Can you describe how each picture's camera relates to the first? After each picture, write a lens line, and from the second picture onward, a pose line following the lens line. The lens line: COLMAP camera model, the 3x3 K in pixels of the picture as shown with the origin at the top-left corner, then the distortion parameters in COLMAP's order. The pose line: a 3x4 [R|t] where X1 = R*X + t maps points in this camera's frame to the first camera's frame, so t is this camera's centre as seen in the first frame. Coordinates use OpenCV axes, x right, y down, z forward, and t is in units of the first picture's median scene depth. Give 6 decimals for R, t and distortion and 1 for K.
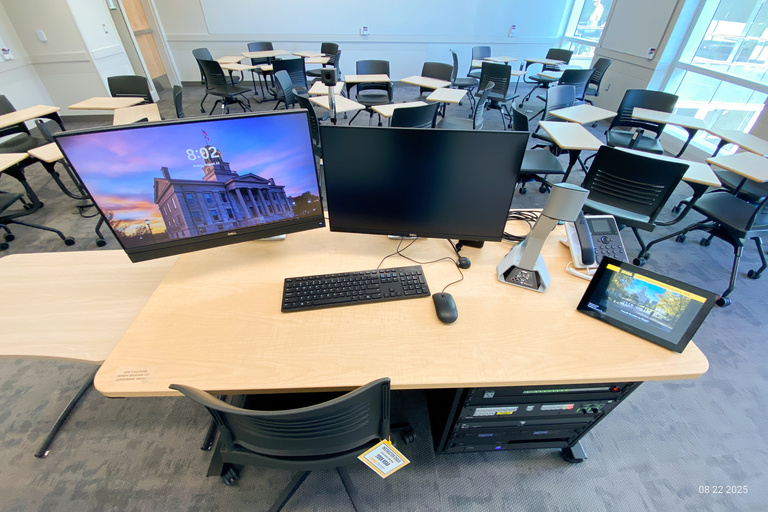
lens RADIAL K [[304.6, 0, 384.0], [0, 304.6, 256.0], [0, 0, 1]] dist [-0.006174, -0.000407]
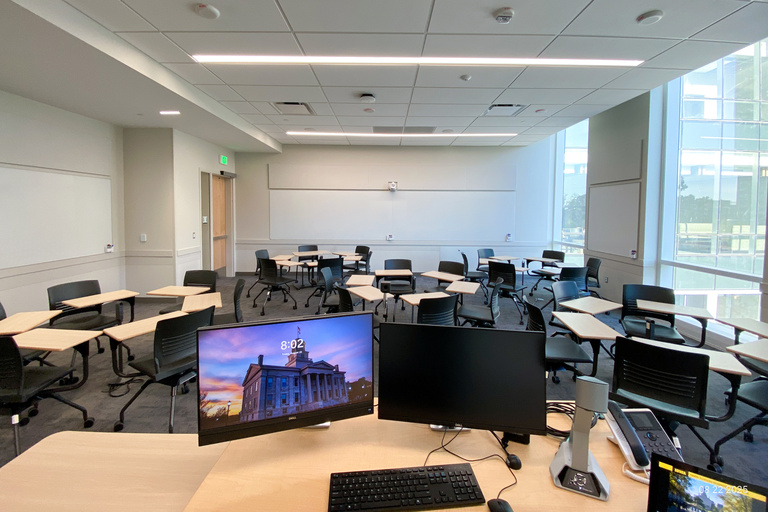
lens RADIAL K [[308.5, 0, 385.8], [0, 308.5, 228.8], [0, 0, 1]] dist [0.028468, -0.024102]
pose [[0.998932, 0.004352, -0.045995, -0.060929], [-0.031222, 0.797398, -0.602646, 0.024352], [0.034053, 0.603438, 0.796682, -0.149996]]
